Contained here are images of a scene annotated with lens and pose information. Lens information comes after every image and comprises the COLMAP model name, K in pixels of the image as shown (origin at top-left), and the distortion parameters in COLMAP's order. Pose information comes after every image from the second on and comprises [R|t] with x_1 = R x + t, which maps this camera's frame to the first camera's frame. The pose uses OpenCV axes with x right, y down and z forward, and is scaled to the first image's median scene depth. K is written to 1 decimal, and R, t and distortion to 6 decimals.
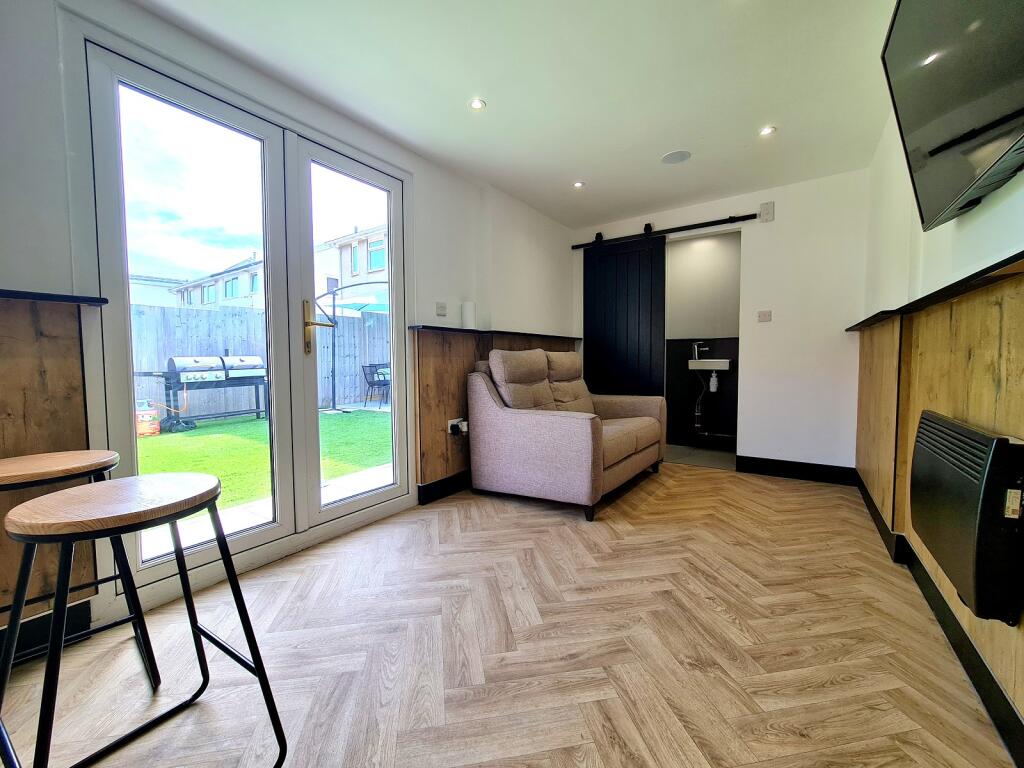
lens RADIAL K [[421.0, 0, 512.2], [0, 421.0, 380.2], [0, 0, 1]] dist [-0.007523, 0.002712]
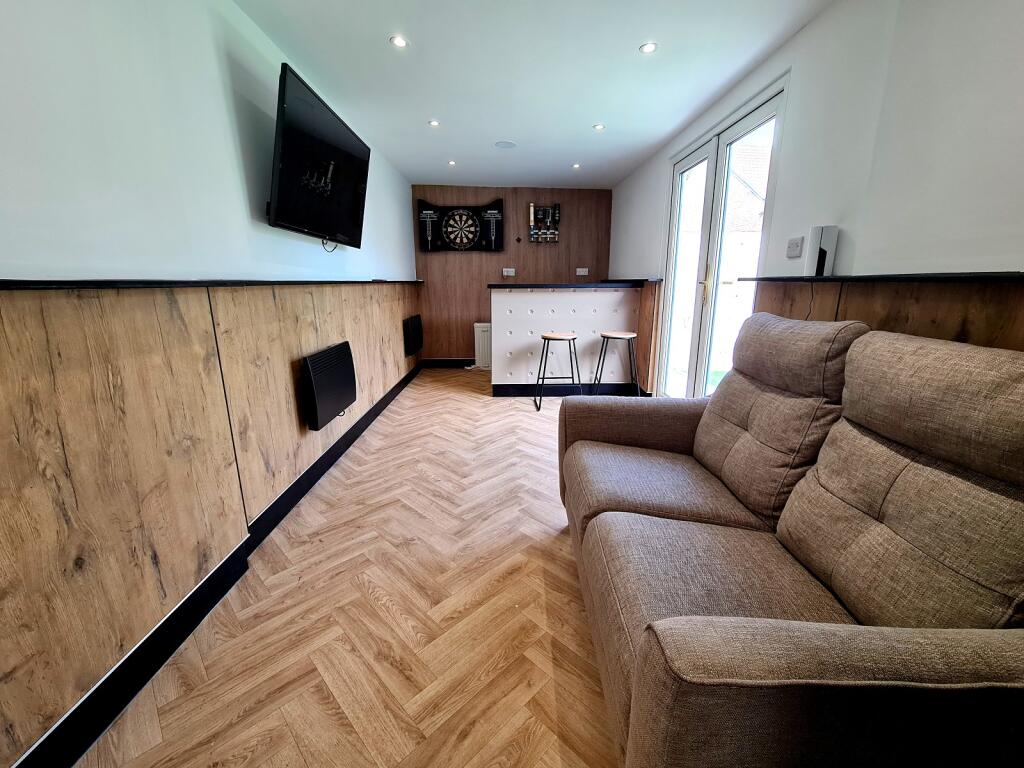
lens RADIAL K [[421.0, 0, 510.4], [0, 421.0, 384.6], [0, 0, 1]] dist [-0.007523, 0.002712]
pose [[-0.823309, 0.147941, -0.547974, 0.973953], [-0.018112, 0.958095, 0.285877, -0.230478], [0.567304, 0.245290, -0.786129, 2.122540]]
